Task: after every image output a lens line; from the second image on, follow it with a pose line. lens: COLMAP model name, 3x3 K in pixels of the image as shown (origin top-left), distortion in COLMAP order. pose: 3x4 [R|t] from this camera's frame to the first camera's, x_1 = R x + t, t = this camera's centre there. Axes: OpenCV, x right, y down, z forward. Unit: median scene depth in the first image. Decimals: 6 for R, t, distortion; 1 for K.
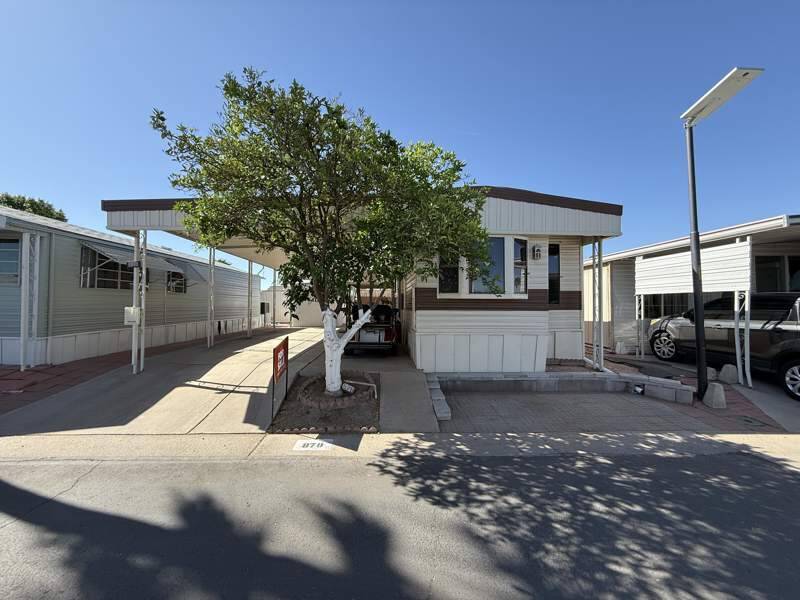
lens RADIAL K [[321.2, 0, 398.1], [0, 321.2, 299.9], [0, 0, 1]] dist [-0.000449, 0.000246]
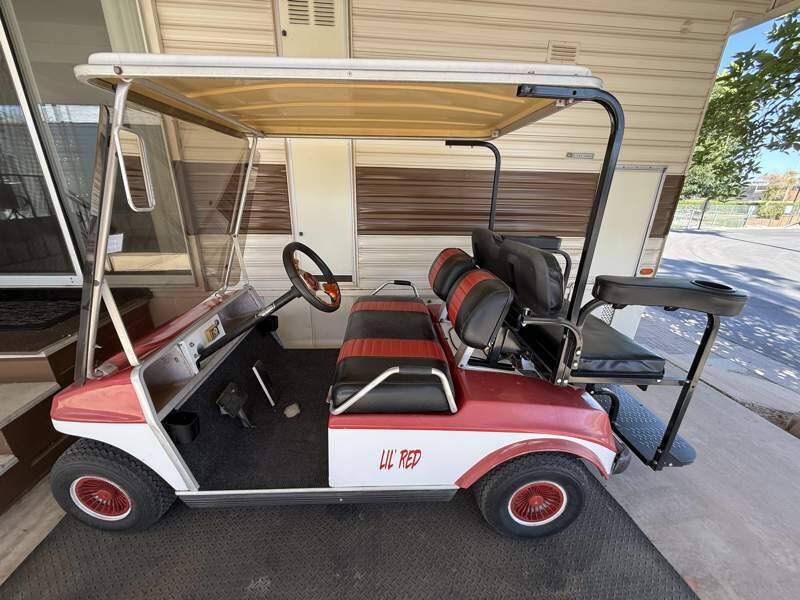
lens RADIAL K [[321.2, 0, 398.1], [0, 321.2, 299.9], [0, 0, 1]] dist [-0.000449, 0.000246]
pose [[-0.036393, -0.339941, 0.939742, -0.553323], [-0.038122, 0.940153, 0.338613, -0.024169], [-0.998610, -0.023502, -0.047174, 2.101351]]
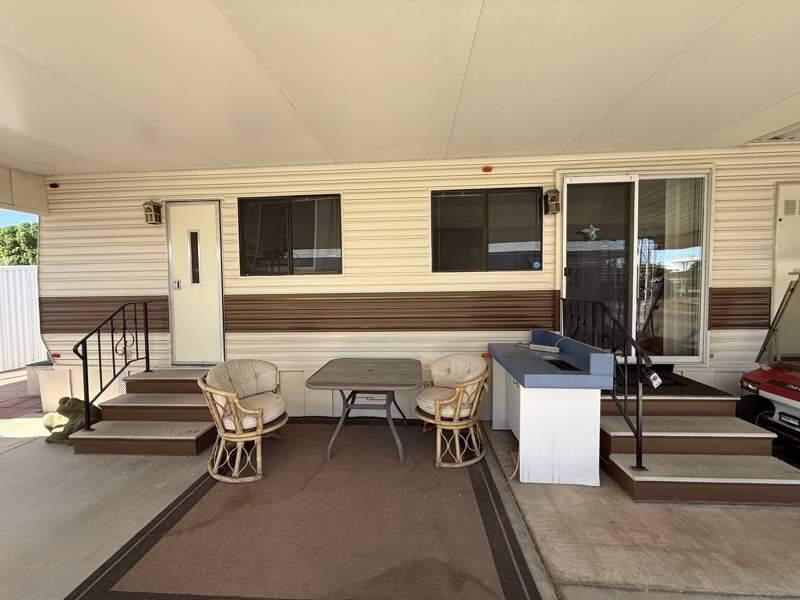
lens RADIAL K [[321.2, 0, 398.1], [0, 321.2, 299.9], [0, 0, 1]] dist [-0.000449, 0.000246]
pose [[0.110672, -0.069608, 0.991416, -0.961324], [-0.000889, 0.997537, 0.070137, -0.072980], [-0.993857, -0.008643, 0.110338, 3.200847]]
